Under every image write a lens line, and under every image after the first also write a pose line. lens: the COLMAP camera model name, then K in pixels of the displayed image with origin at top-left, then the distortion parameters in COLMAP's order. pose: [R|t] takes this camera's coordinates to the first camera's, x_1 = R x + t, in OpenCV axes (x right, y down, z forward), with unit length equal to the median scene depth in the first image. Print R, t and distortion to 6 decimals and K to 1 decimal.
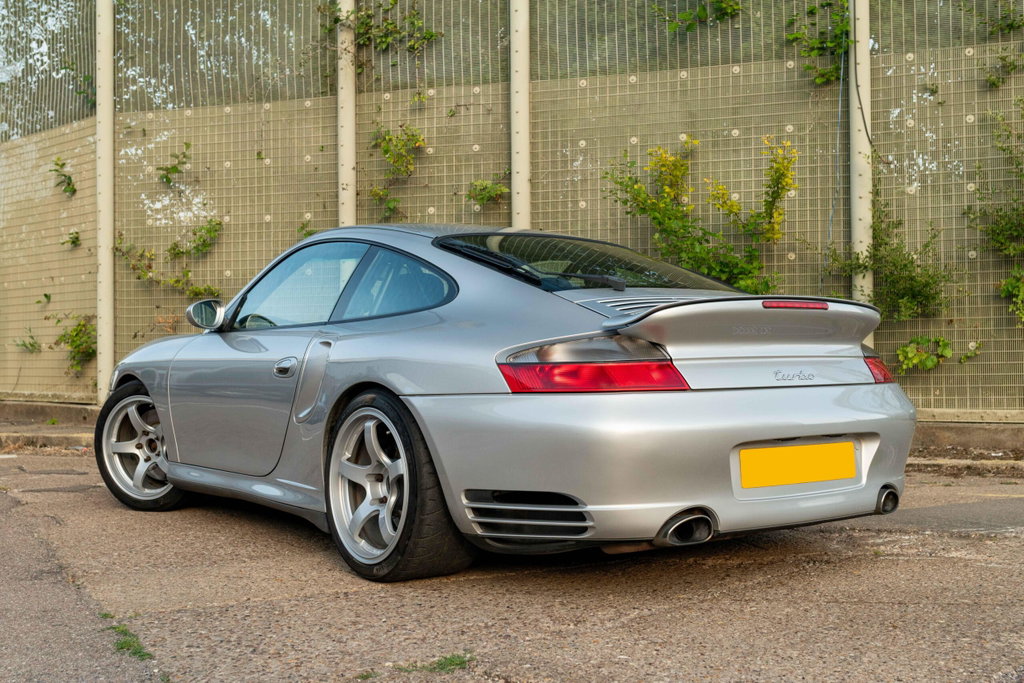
lens RADIAL K [[1210.5, 0, 509.9], [0, 1210.5, 362.6], [0, 0, 1]] dist [-0.009954, 0.018442]
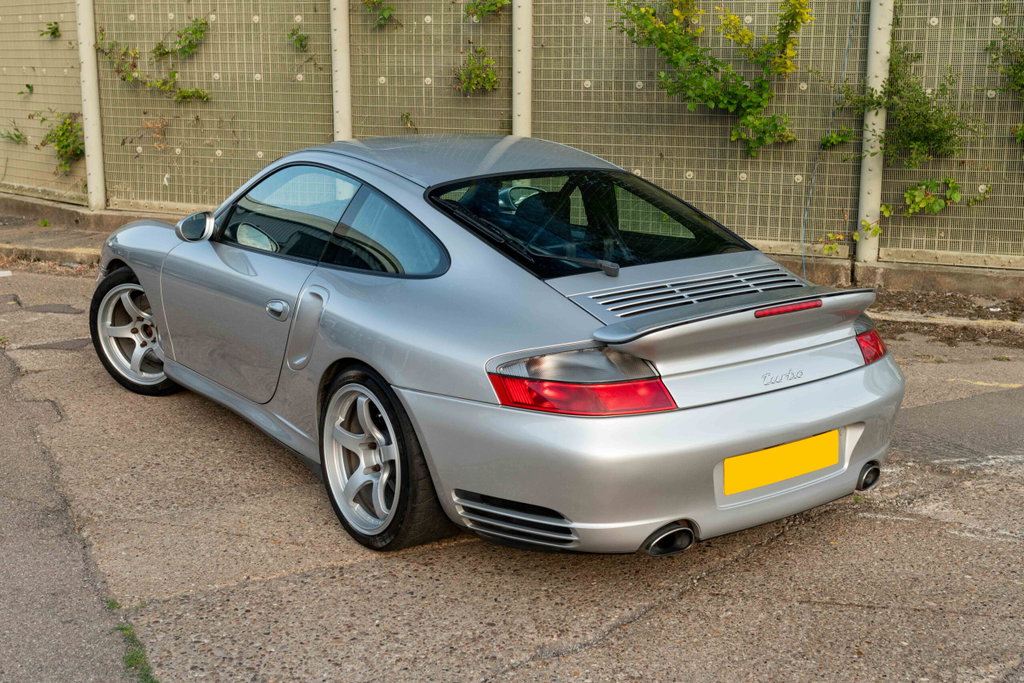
lens RADIAL K [[1229.9, 0, 512.0], [0, 1229.9, 341.5], [0, 0, 1]] dist [0.002027, -0.025728]
pose [[0.999926, 0.012134, 0.000488, 0.005550], [-0.011937, 0.974756, 0.222952, -0.152955], [0.002230, -0.222941, 0.974829, 0.006176]]
